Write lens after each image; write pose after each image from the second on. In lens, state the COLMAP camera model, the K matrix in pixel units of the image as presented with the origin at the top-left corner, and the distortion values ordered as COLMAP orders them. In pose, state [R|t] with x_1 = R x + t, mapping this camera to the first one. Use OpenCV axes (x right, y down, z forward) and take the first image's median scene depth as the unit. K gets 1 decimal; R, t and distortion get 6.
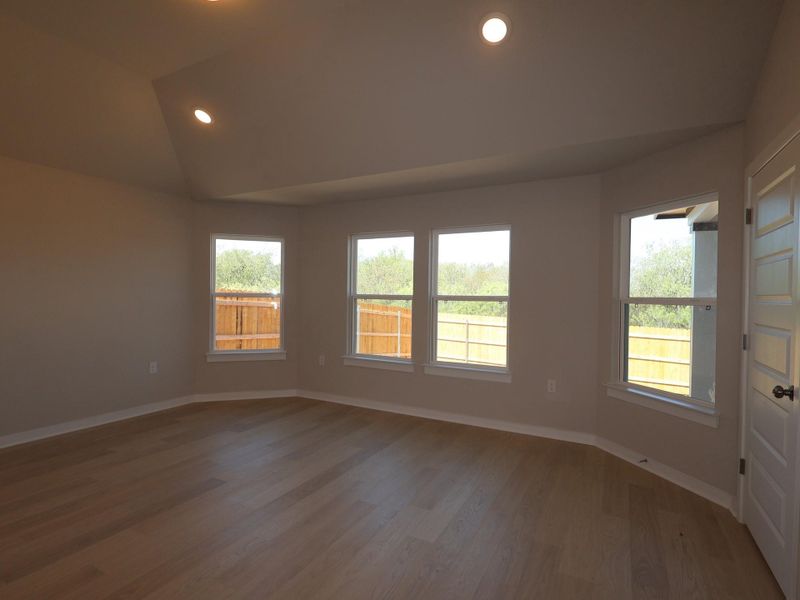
lens RADIAL K [[420.7, 0, 399.1], [0, 420.7, 302.7], [0, 0, 1]] dist [0.001328, 0.001099]
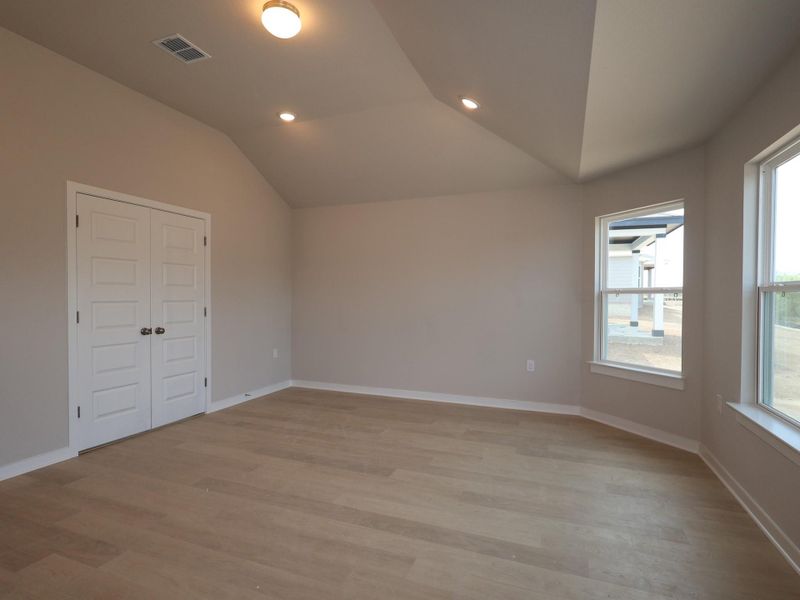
lens RADIAL K [[420.7, 0, 399.1], [0, 420.7, 302.7], [0, 0, 1]] dist [0.001328, 0.001099]
pose [[0.115064, 0.003593, -0.993352, 0.441928], [-0.018925, 0.999820, 0.001424, 0.011395], [0.993178, 0.018635, 0.115111, 0.694601]]
